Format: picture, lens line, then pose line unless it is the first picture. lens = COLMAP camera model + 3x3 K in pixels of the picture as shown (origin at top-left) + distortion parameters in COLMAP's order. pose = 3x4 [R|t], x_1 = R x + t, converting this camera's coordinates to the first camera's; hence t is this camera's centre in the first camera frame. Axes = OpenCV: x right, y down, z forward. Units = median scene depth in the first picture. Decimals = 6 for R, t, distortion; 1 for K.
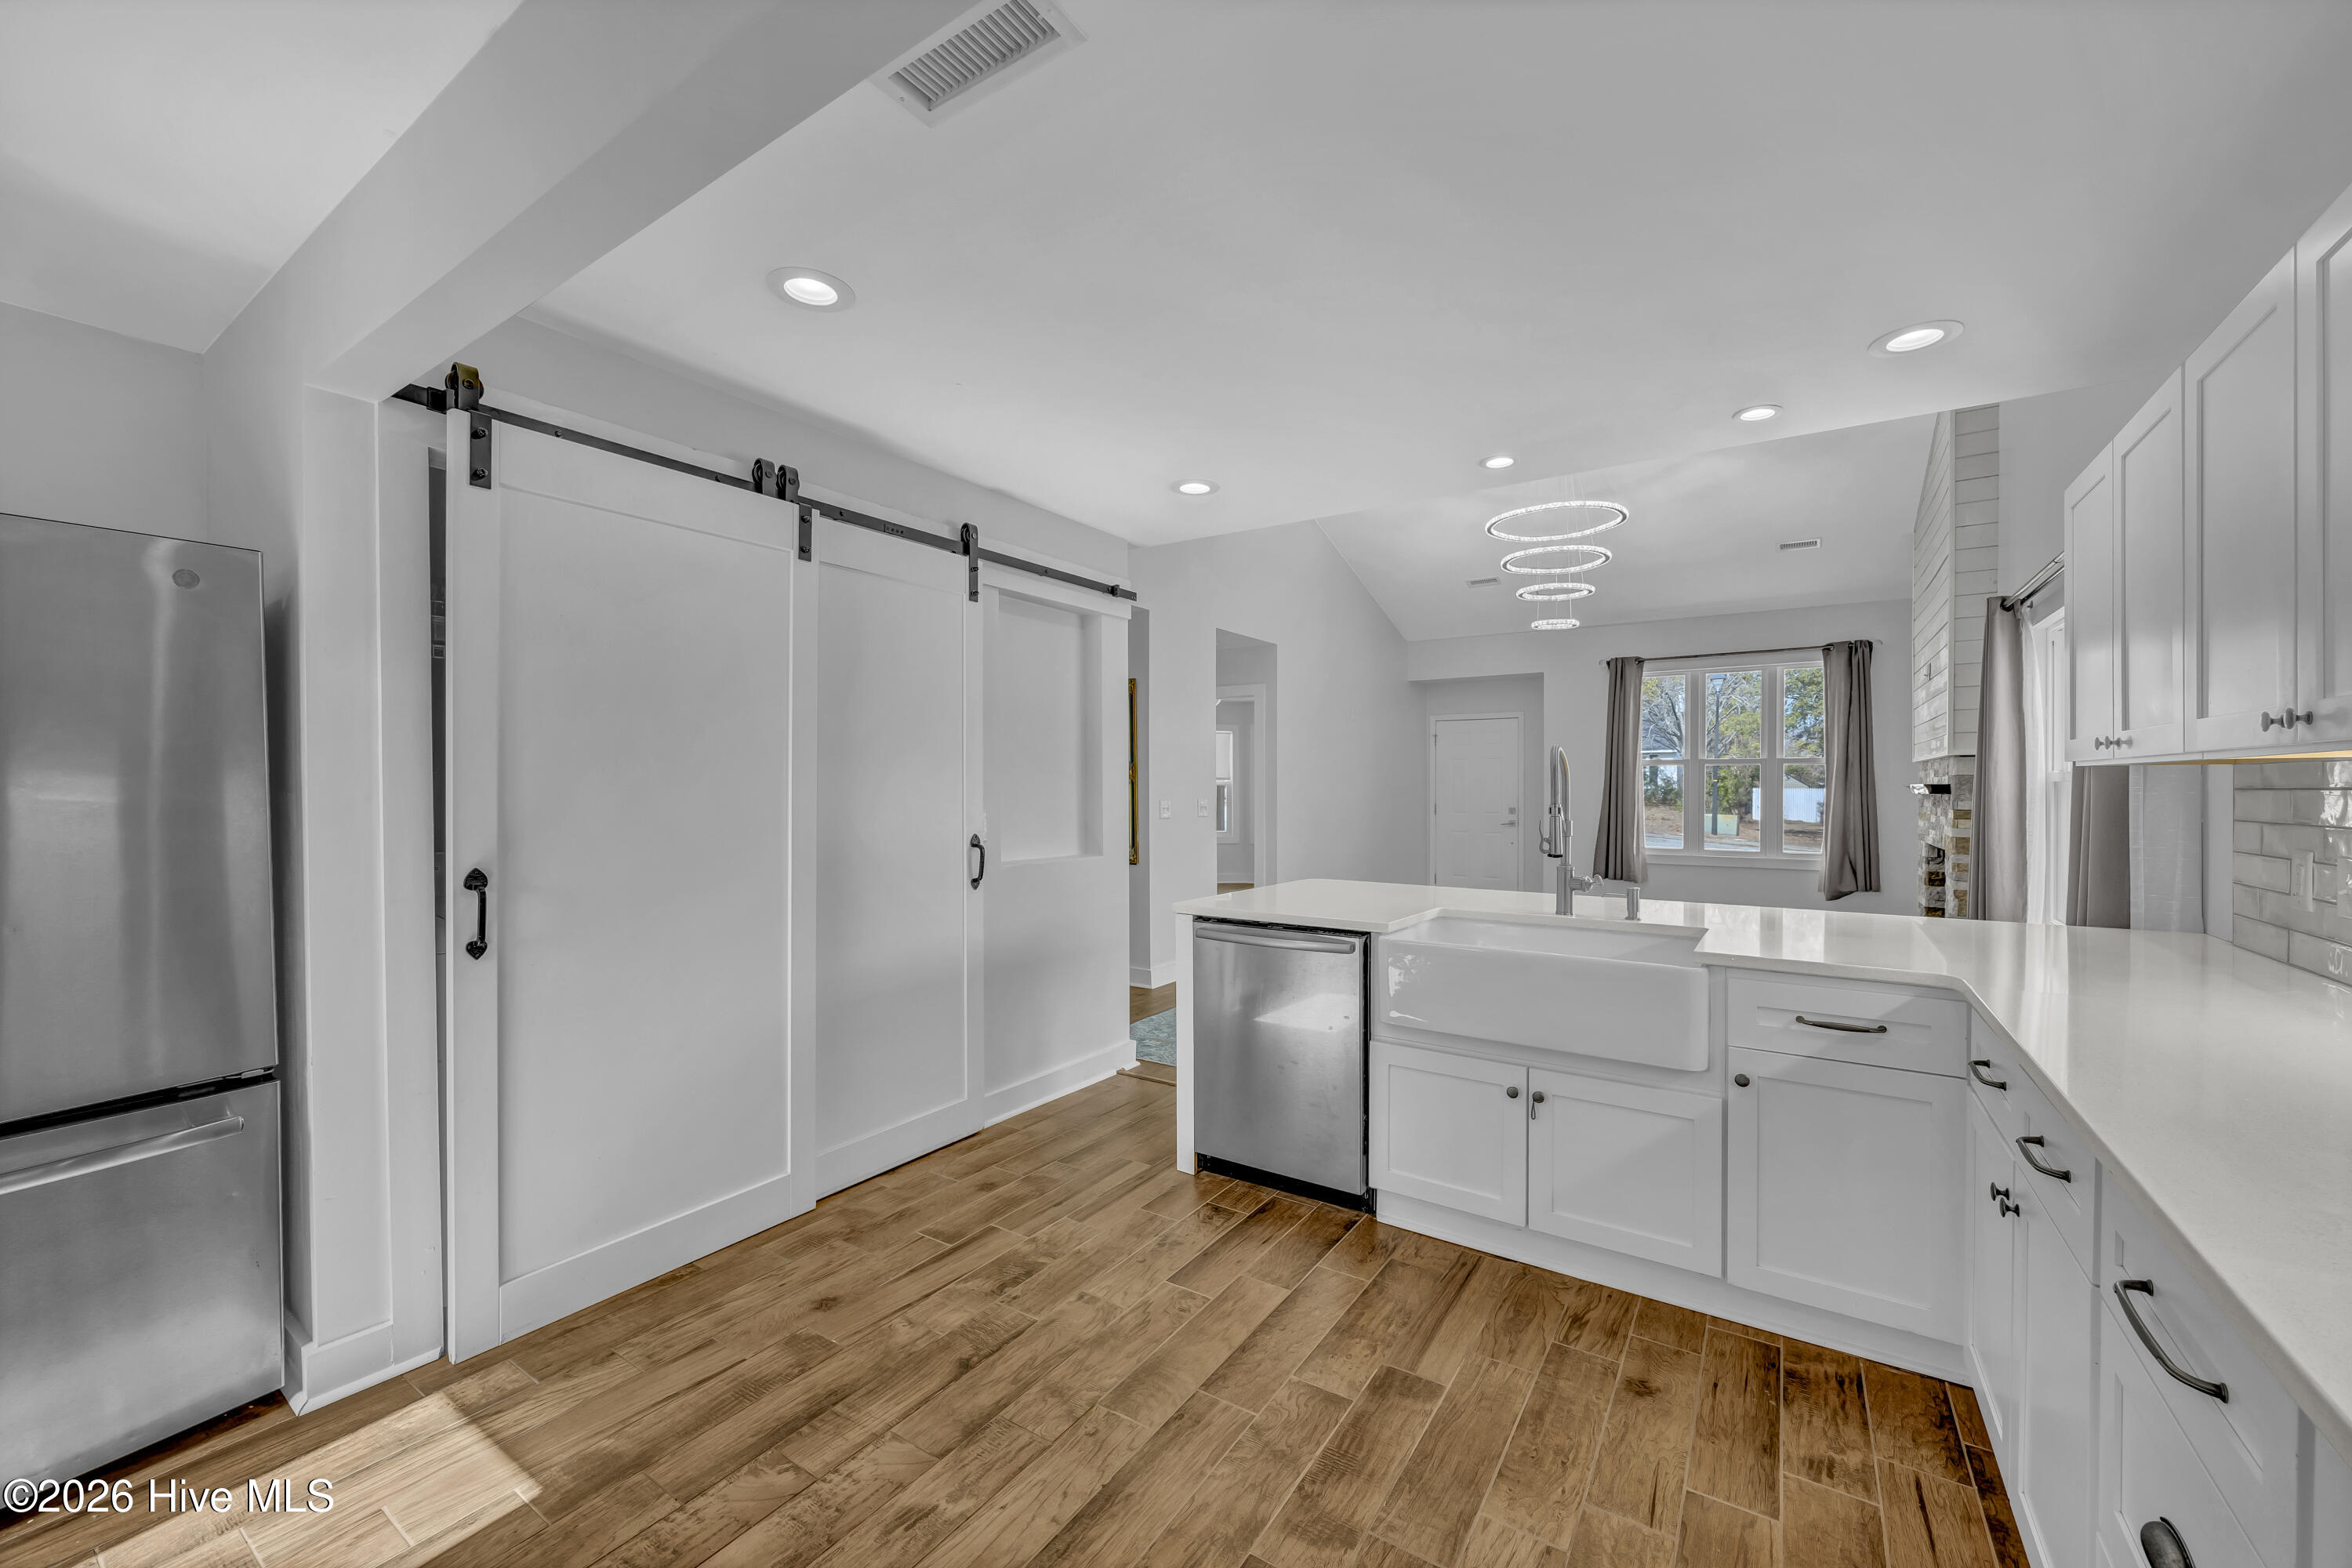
lens RADIAL K [[914.1, 0, 1195.1], [0, 914.1, 789.9], [0, 0, 1]] dist [-0.003518, -0.000353]
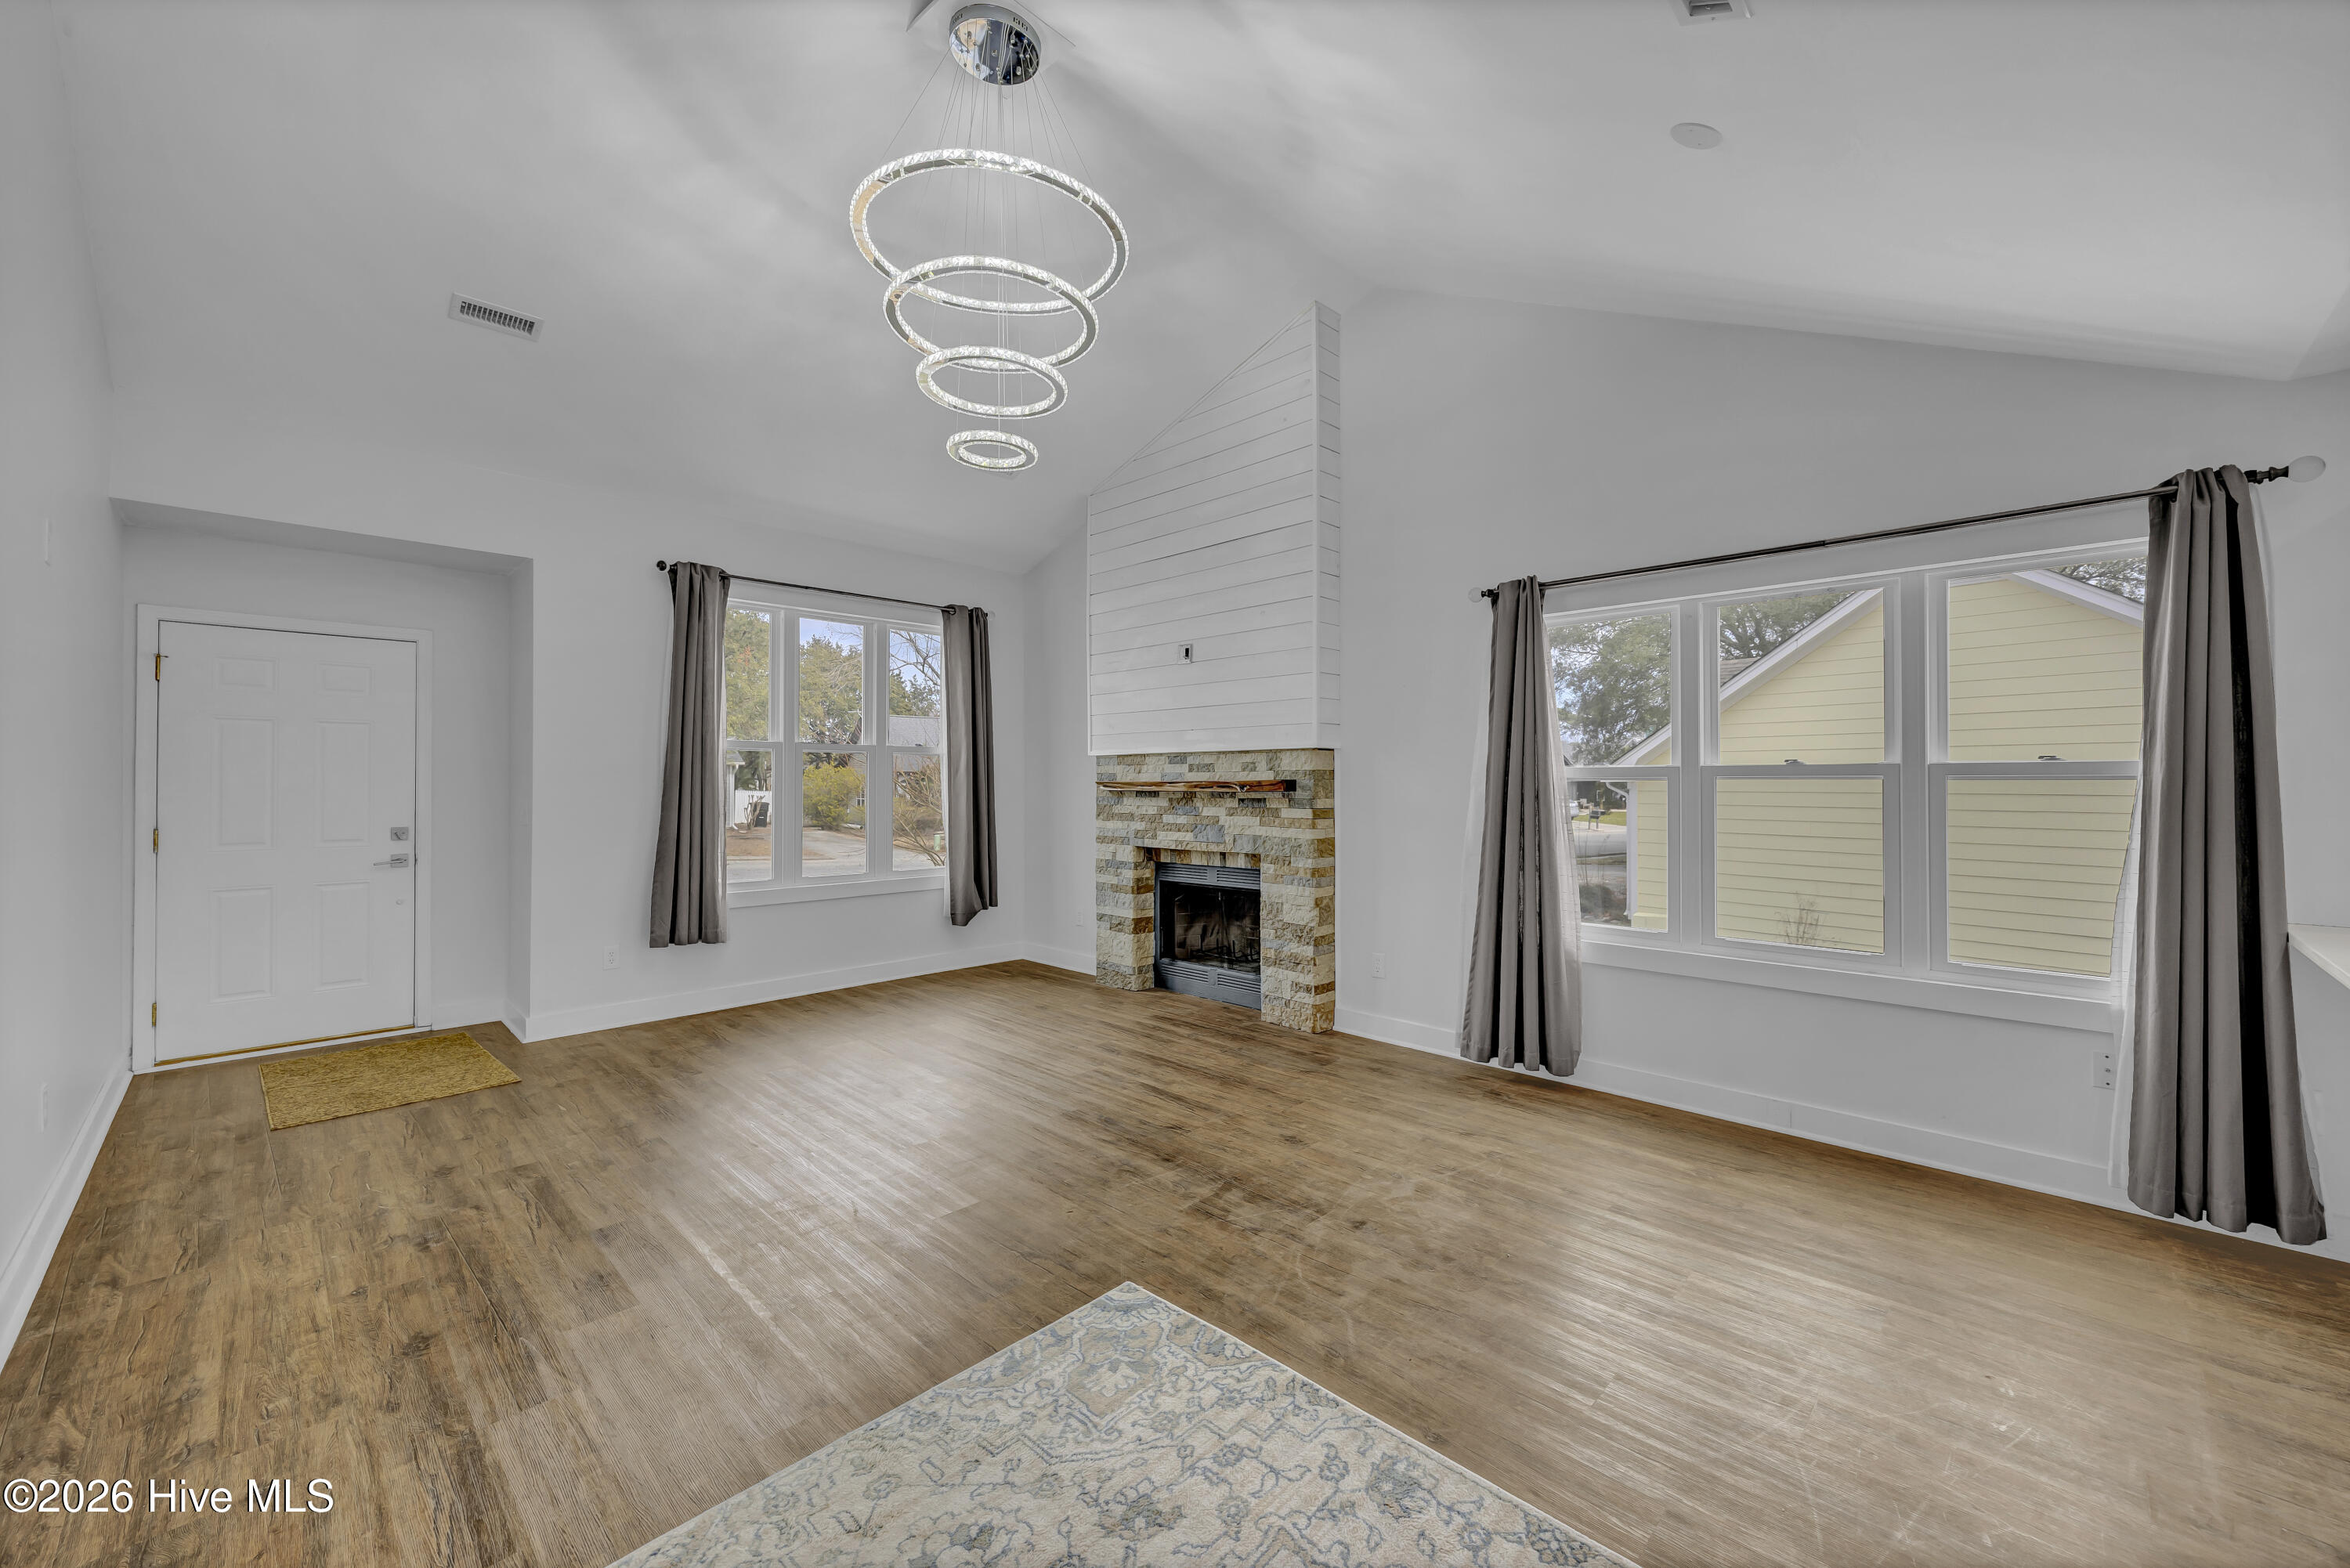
lens RADIAL K [[913.3, 0, 1172.9], [0, 913.3, 775.9], [0, 0, 1]] dist [-0.003518, -0.000353]
pose [[0.186678, 0.003976, 0.982413, -0.053981], [0.002568, 0.999986, -0.004535, -0.005238], [-0.982418, 0.003369, 0.186665, 0.595891]]
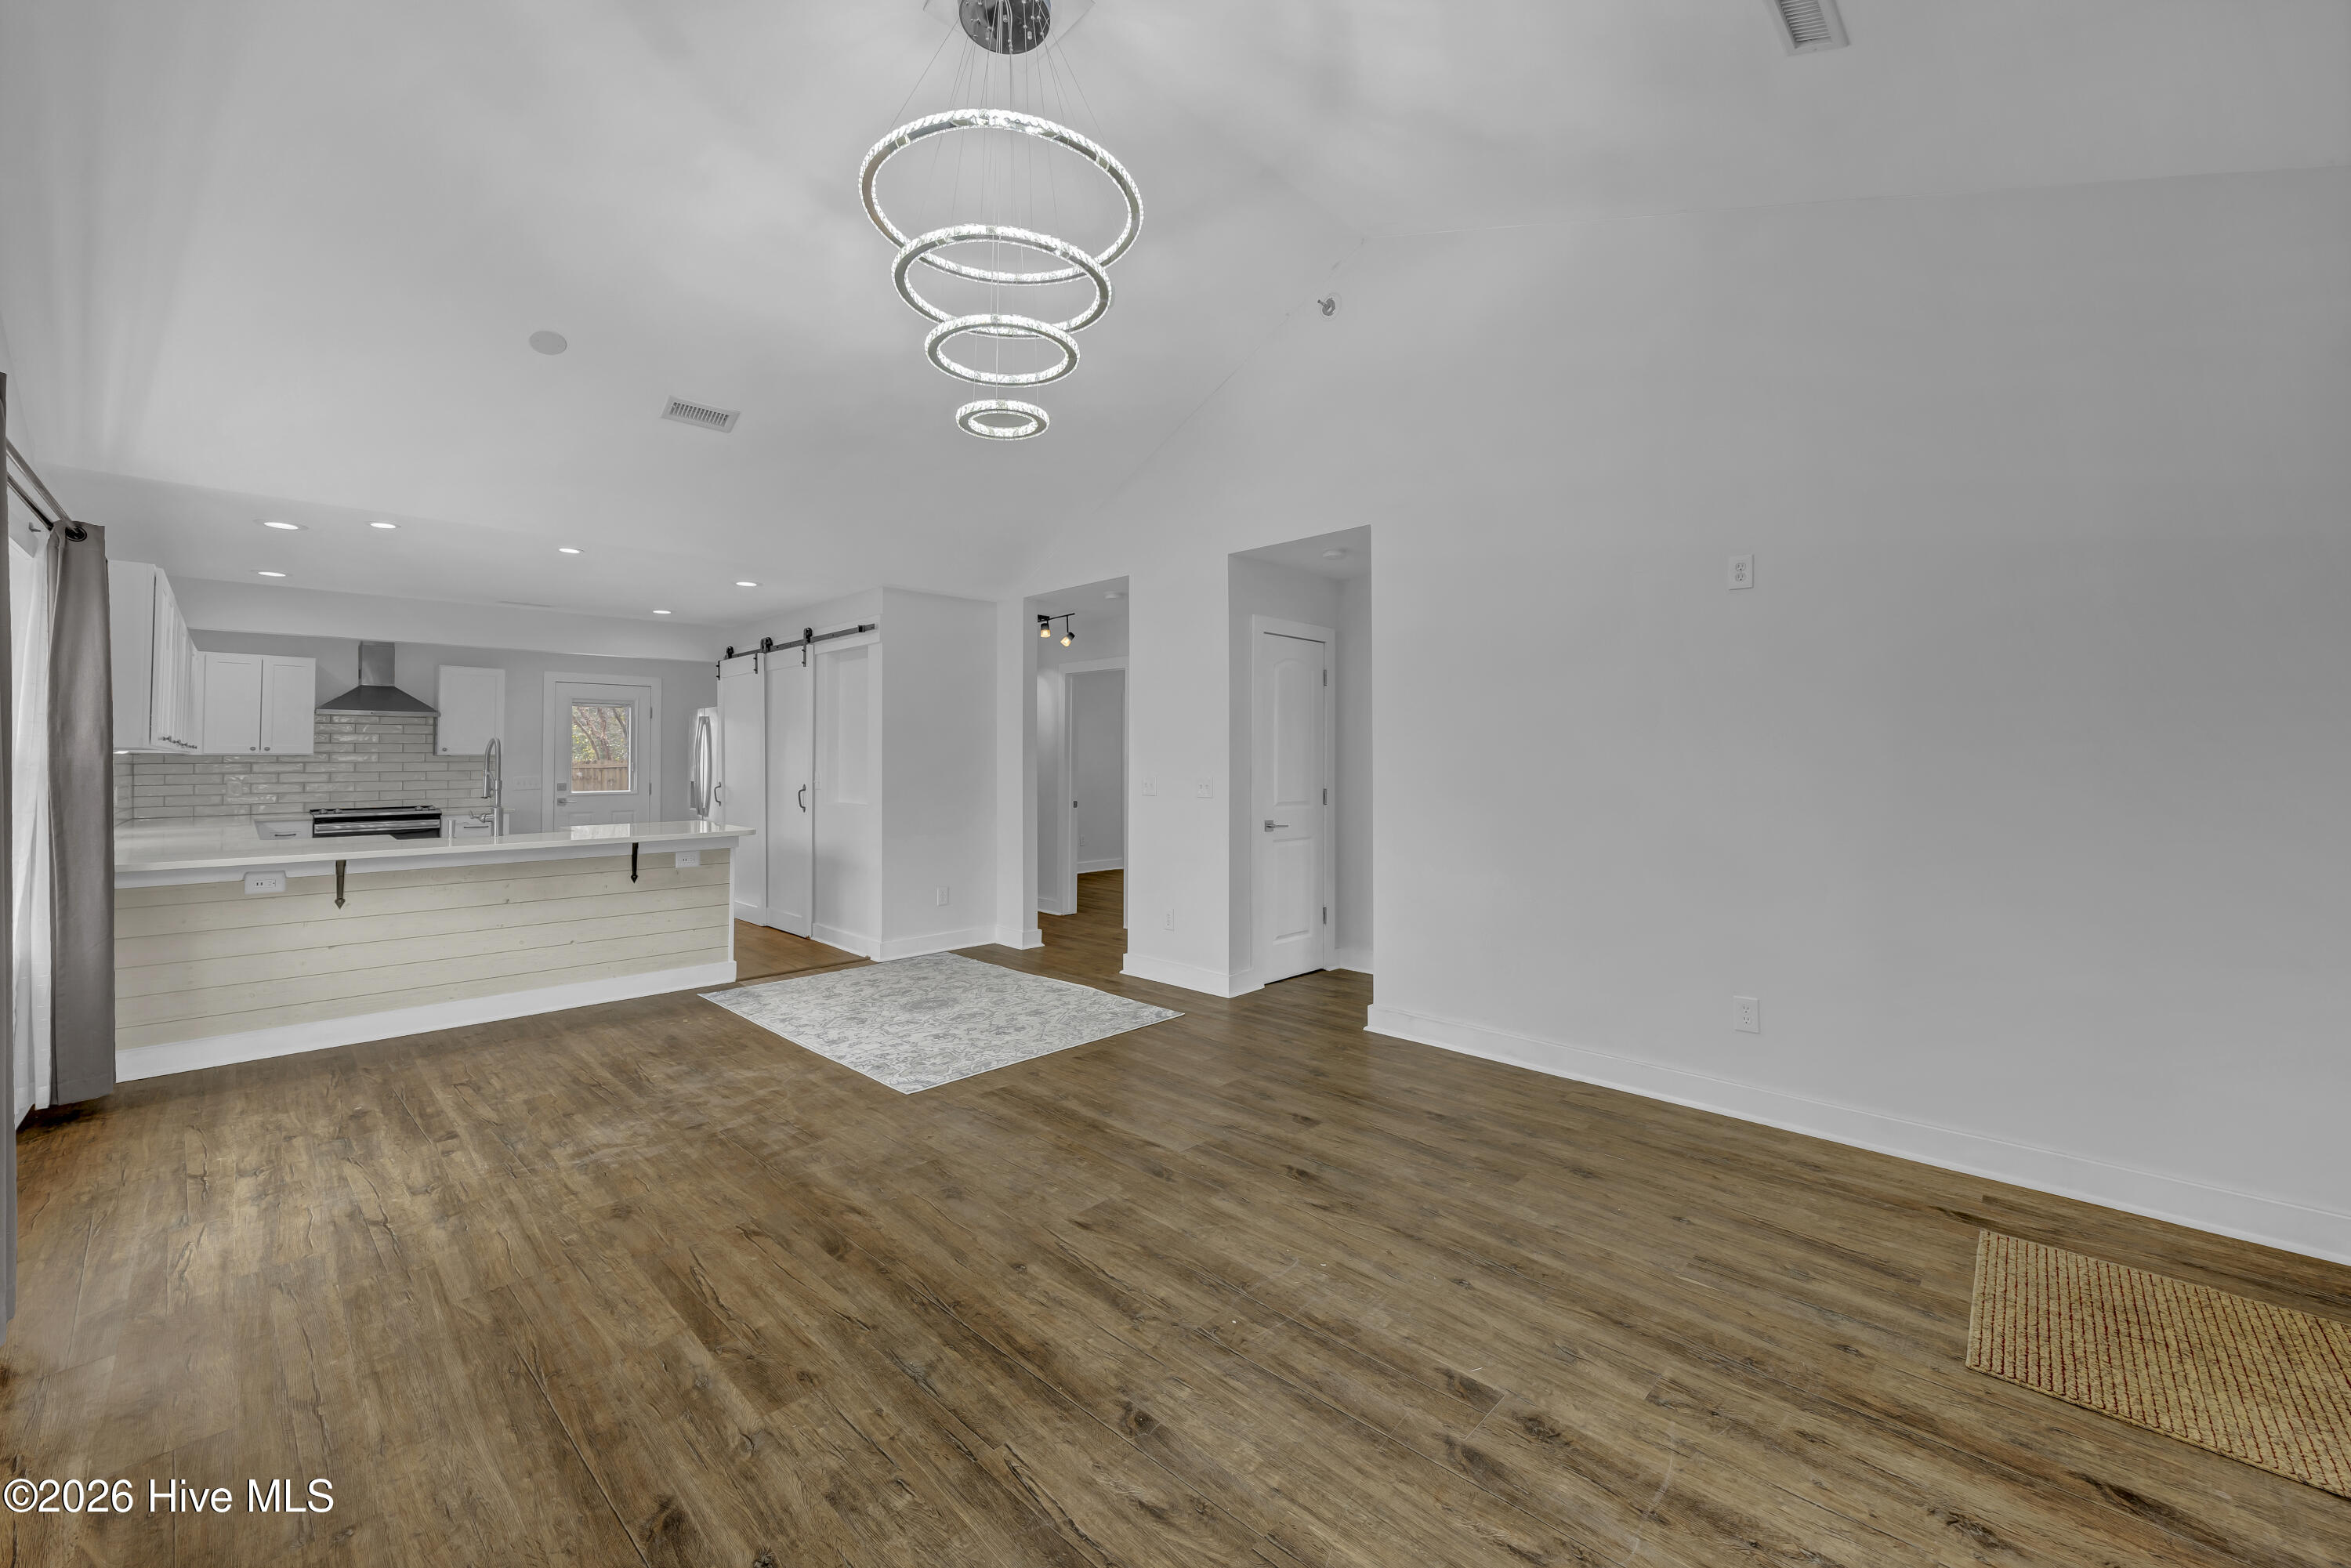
lens RADIAL K [[913.7, 0, 1182.8], [0, 913.7, 751.3], [0, 0, 1]] dist [-0.003518, -0.000353]
pose [[-0.173082, -0.011329, -0.984842, 0.612740], [-0.001394, 0.999936, -0.011258, -0.004457], [0.984906, -0.000575, -0.173087, 0.859986]]
